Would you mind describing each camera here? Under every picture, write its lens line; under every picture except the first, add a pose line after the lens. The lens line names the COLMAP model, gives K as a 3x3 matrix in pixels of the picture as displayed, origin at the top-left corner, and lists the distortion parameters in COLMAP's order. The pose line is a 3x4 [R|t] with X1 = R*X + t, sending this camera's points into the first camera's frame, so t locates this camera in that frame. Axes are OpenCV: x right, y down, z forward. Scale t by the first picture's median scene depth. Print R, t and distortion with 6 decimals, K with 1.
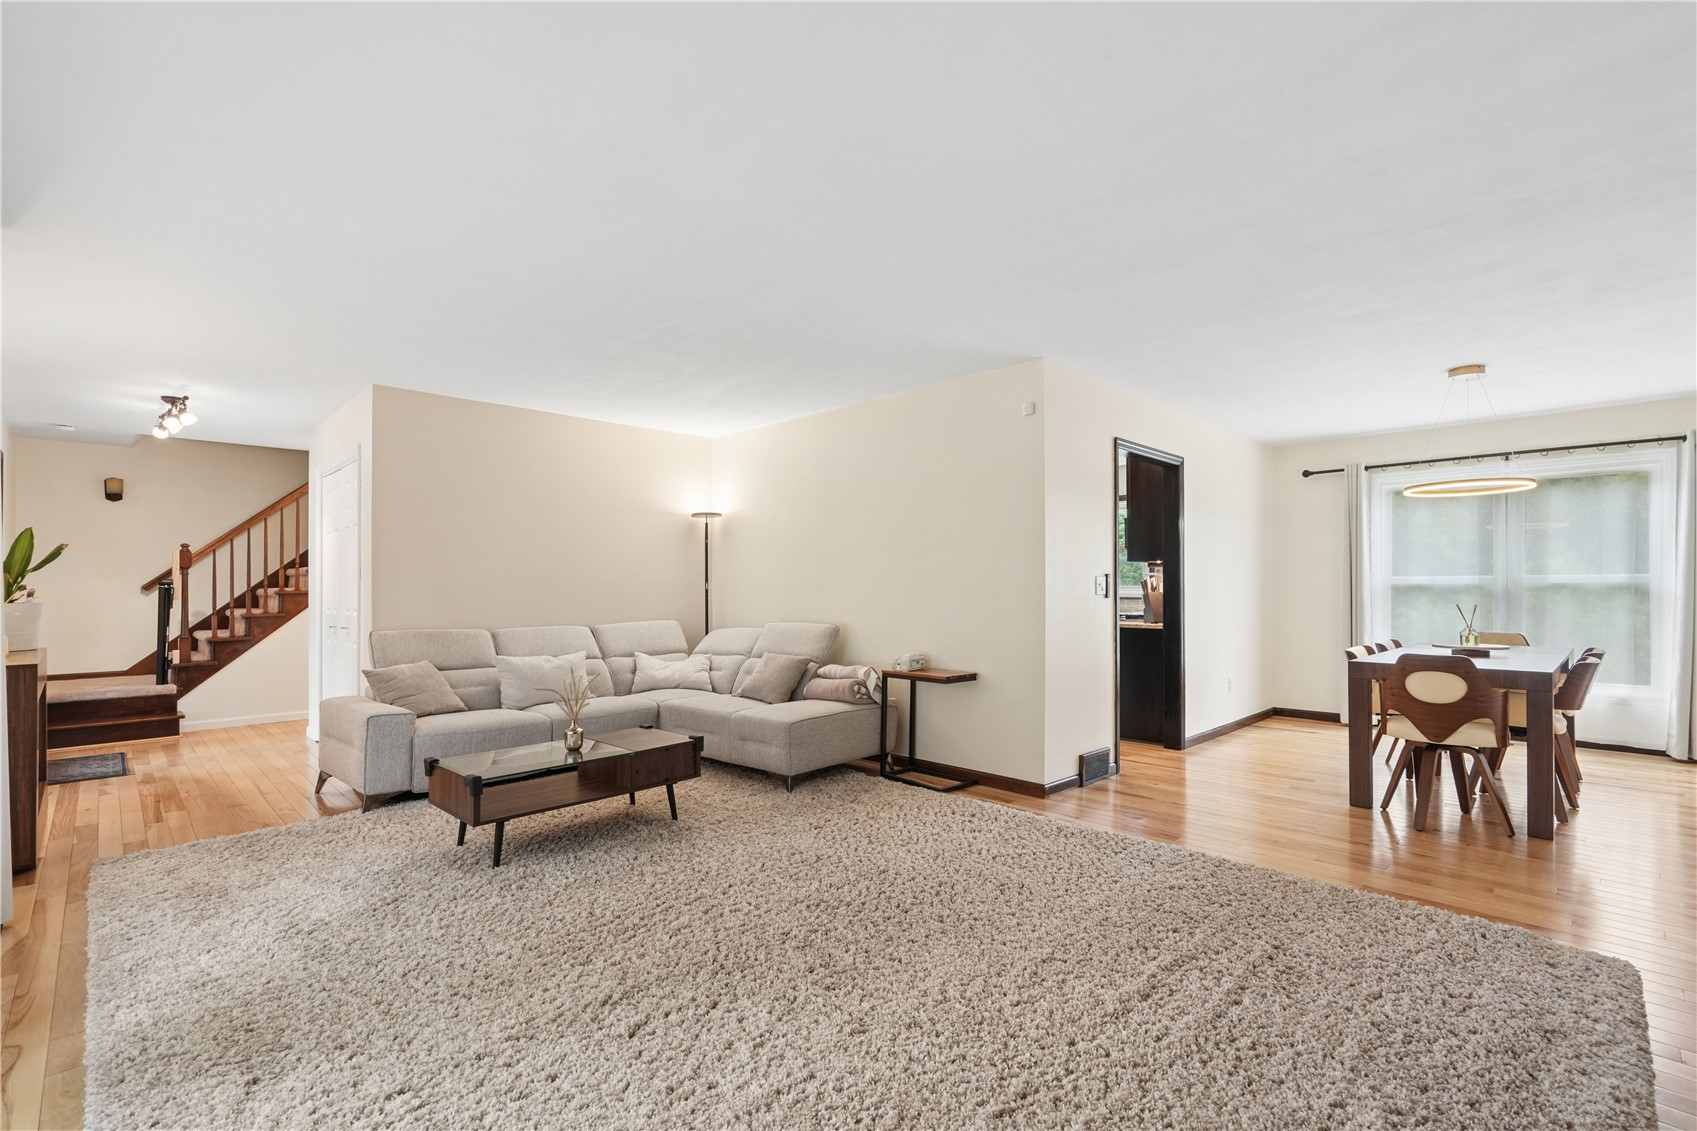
lens RADIAL K [[767.0, 0, 851.2], [0, 767.0, 577.1], [0, 0, 1]] dist [-0.007684, 0.001700]
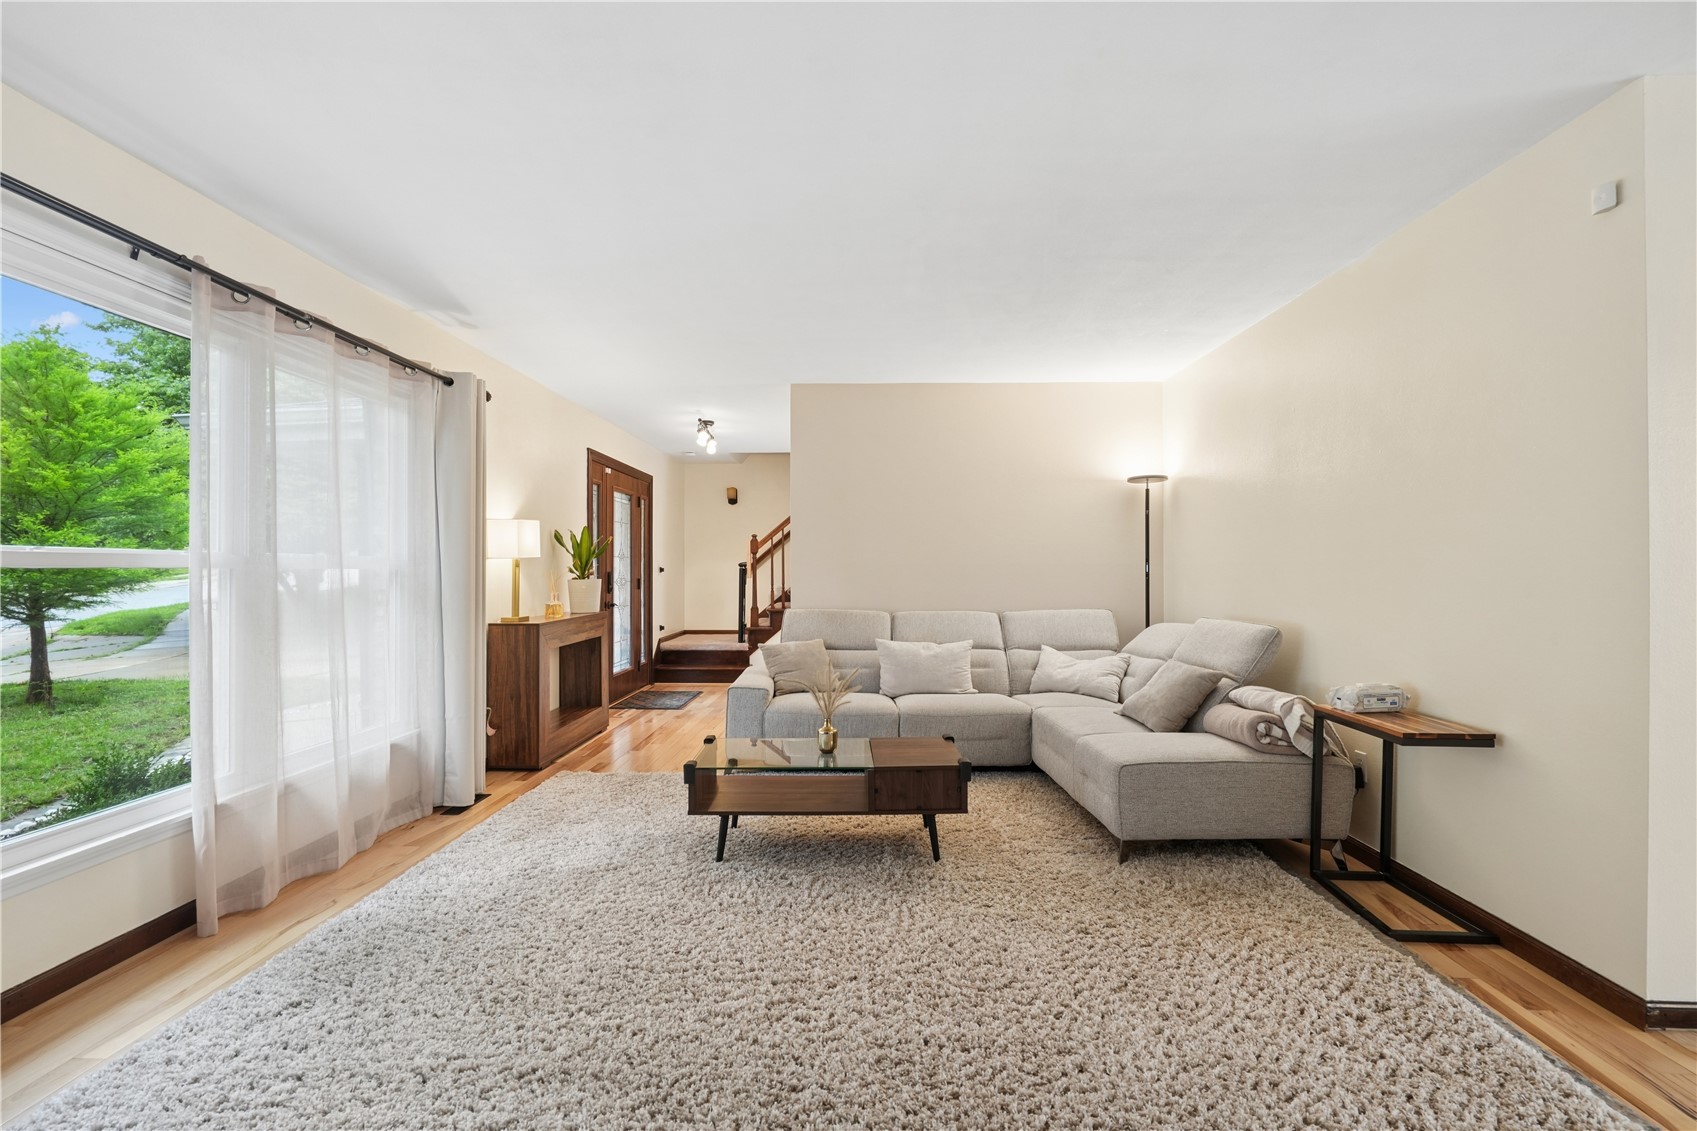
lens RADIAL K [[767.0, 0, 847.0], [0, 767.0, 561.9], [0, 0, 1]] dist [-0.007684, 0.001700]
pose [[0.693470, -0.003606, -0.720476, 0.226865], [0.005881, 0.999982, 0.000656, 0.003681], [0.720461, -0.004692, 0.693480, 0.305110]]
